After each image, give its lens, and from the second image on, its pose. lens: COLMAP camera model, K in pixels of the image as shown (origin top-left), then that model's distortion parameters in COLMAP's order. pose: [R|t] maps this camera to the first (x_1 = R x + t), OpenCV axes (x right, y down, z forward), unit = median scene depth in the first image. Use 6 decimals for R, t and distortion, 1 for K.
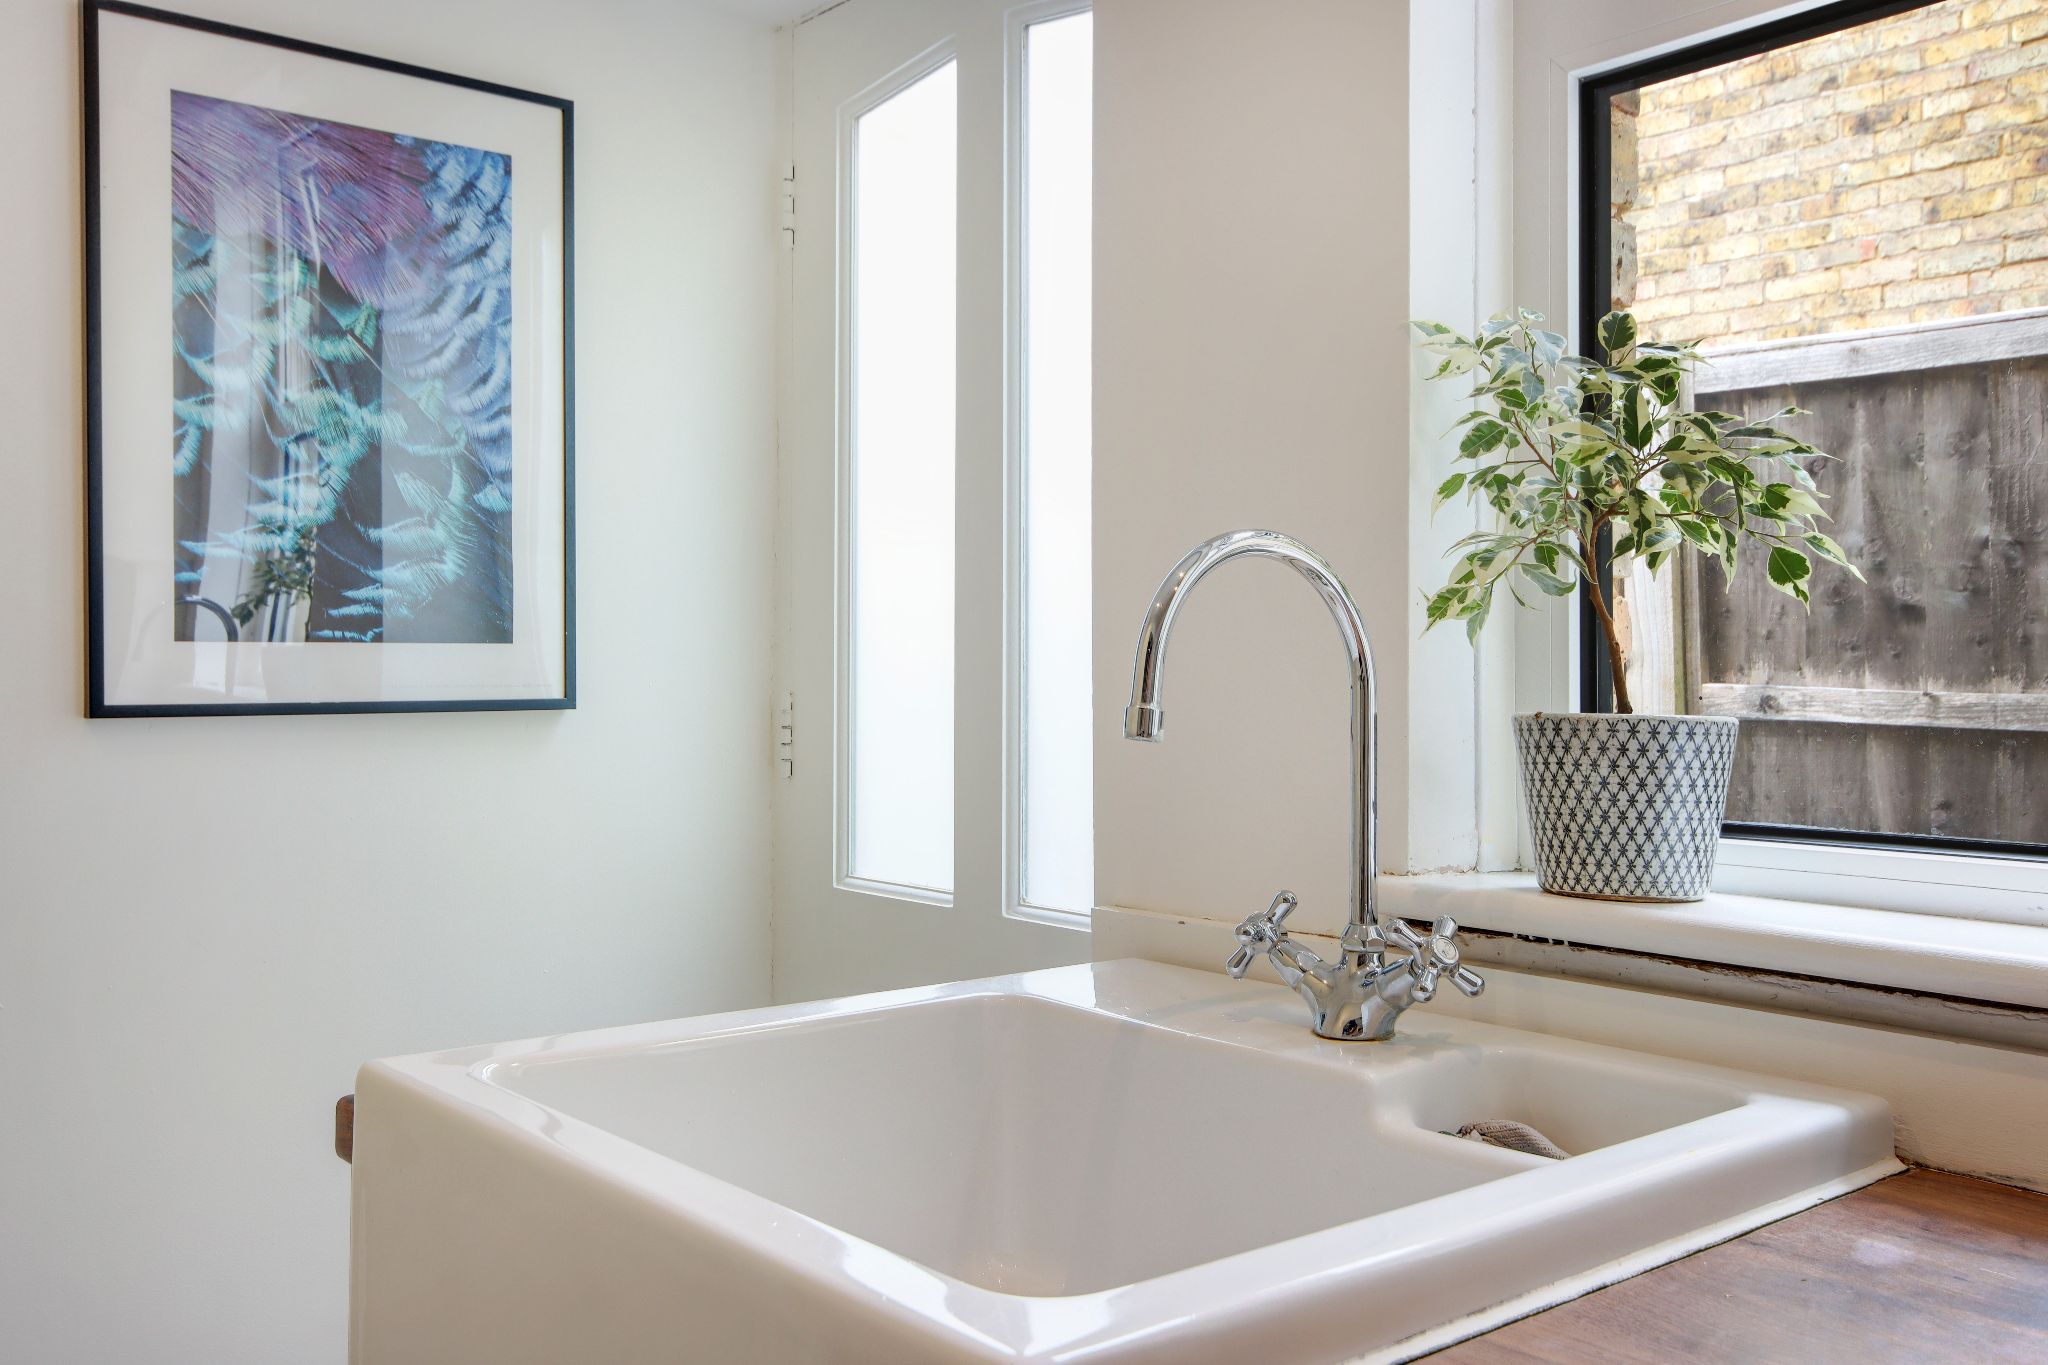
lens RADIAL K [[1724.6, 0, 1026.4], [0, 1724.6, 674.5], [0, 0, 1]] dist [-0.011186, 0.002004]
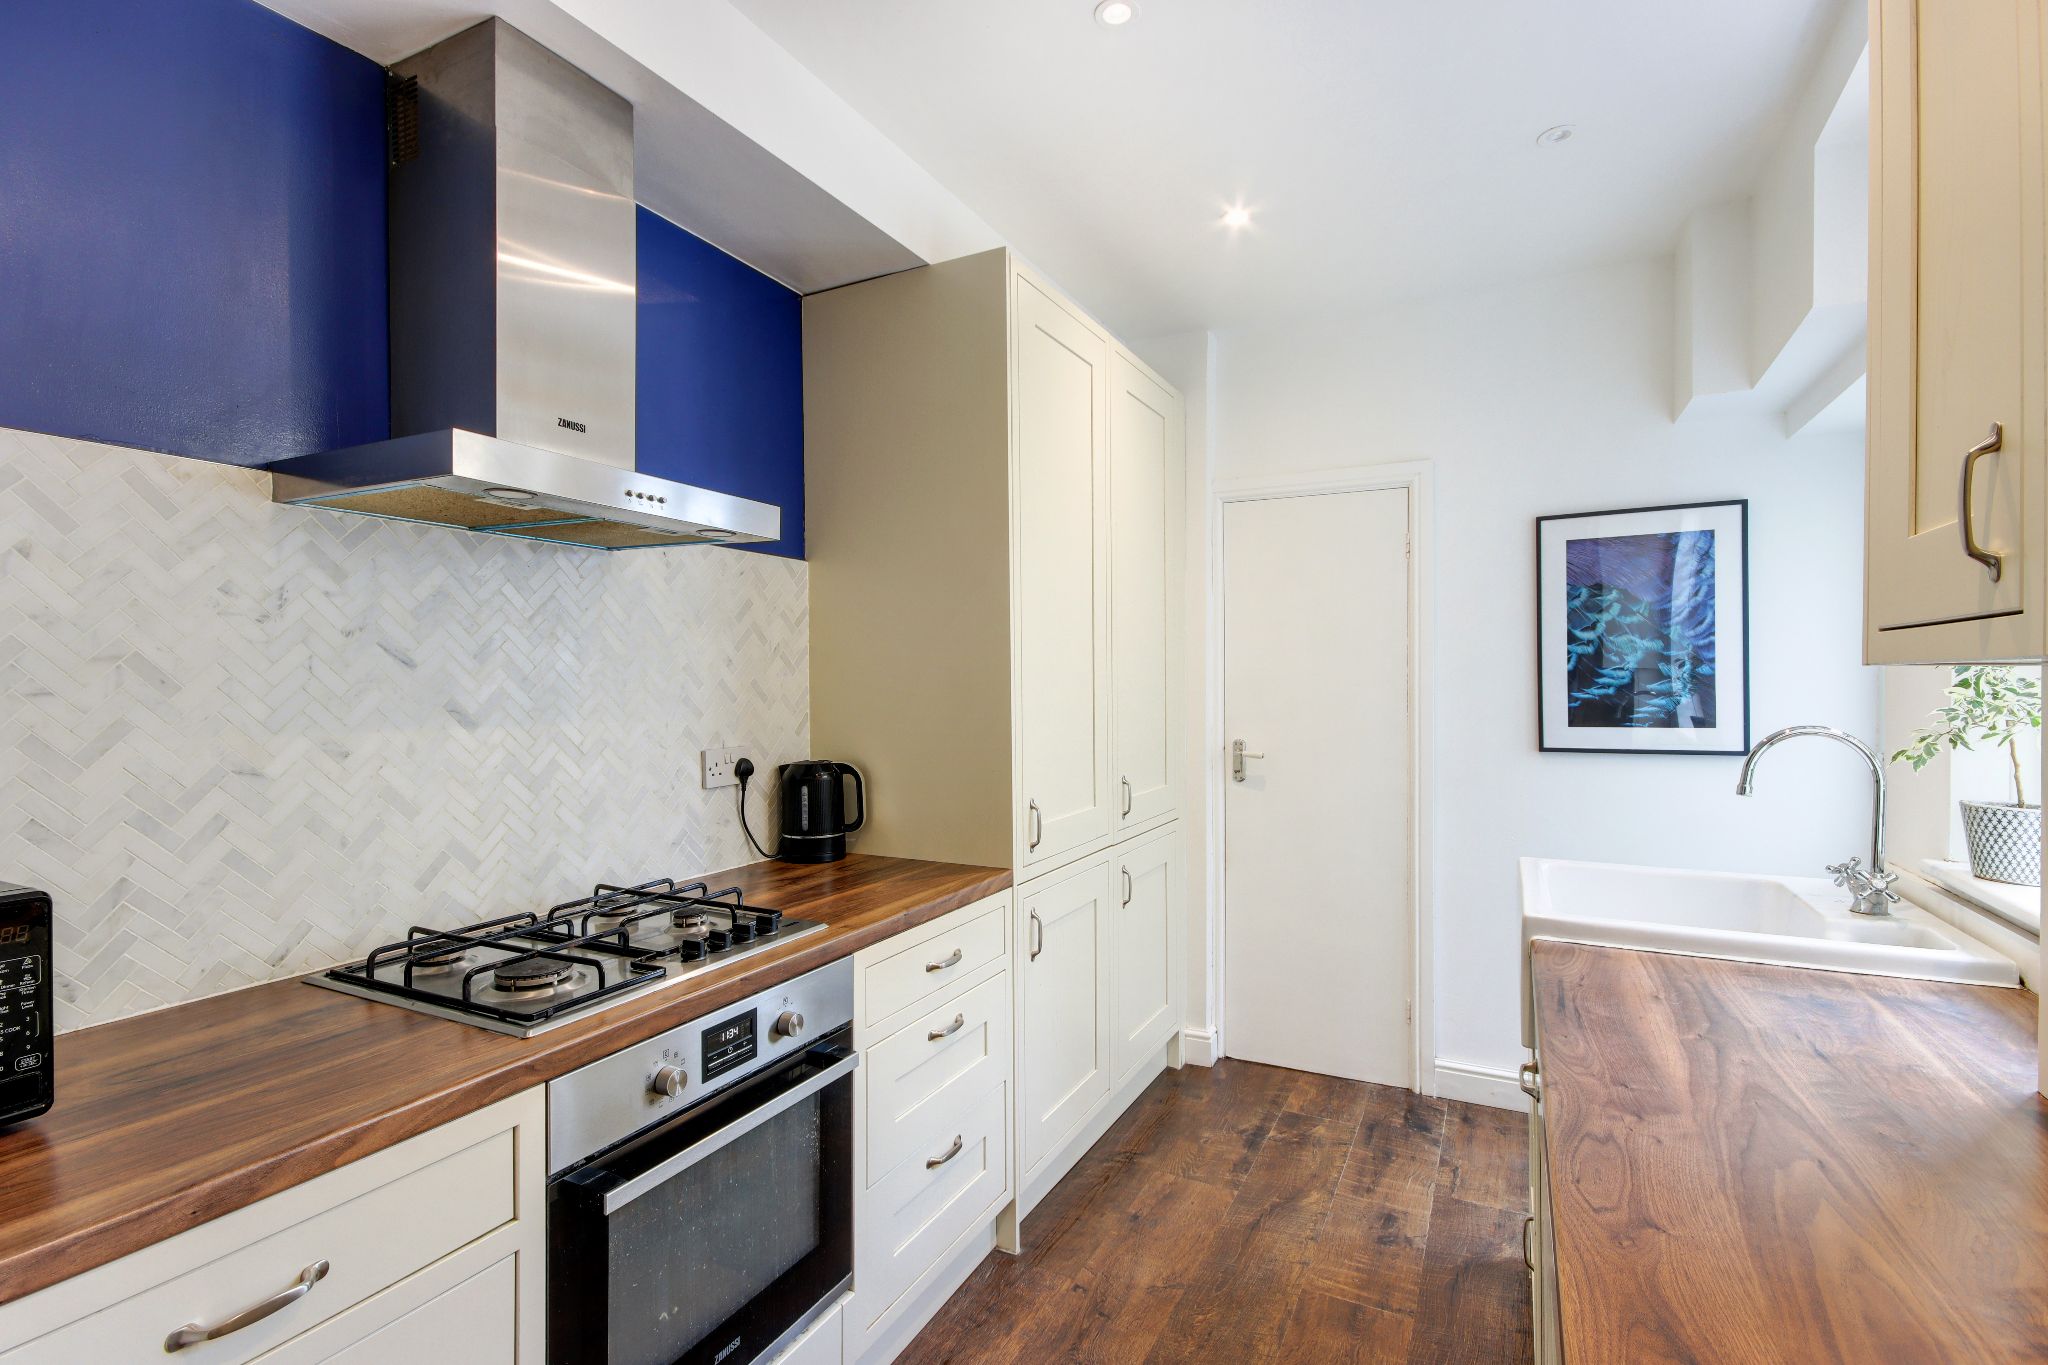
lens RADIAL K [[957.7, 0, 1026.4], [0, 957.7, 680.3], [0, 0, 1]] dist [-0.000318, 0.000090]
pose [[0.390176, -0.002498, -0.920737, 0.579211], [-0.000417, 0.999996, -0.002890, -0.082865], [0.920740, 0.001512, 0.390173, -0.440217]]
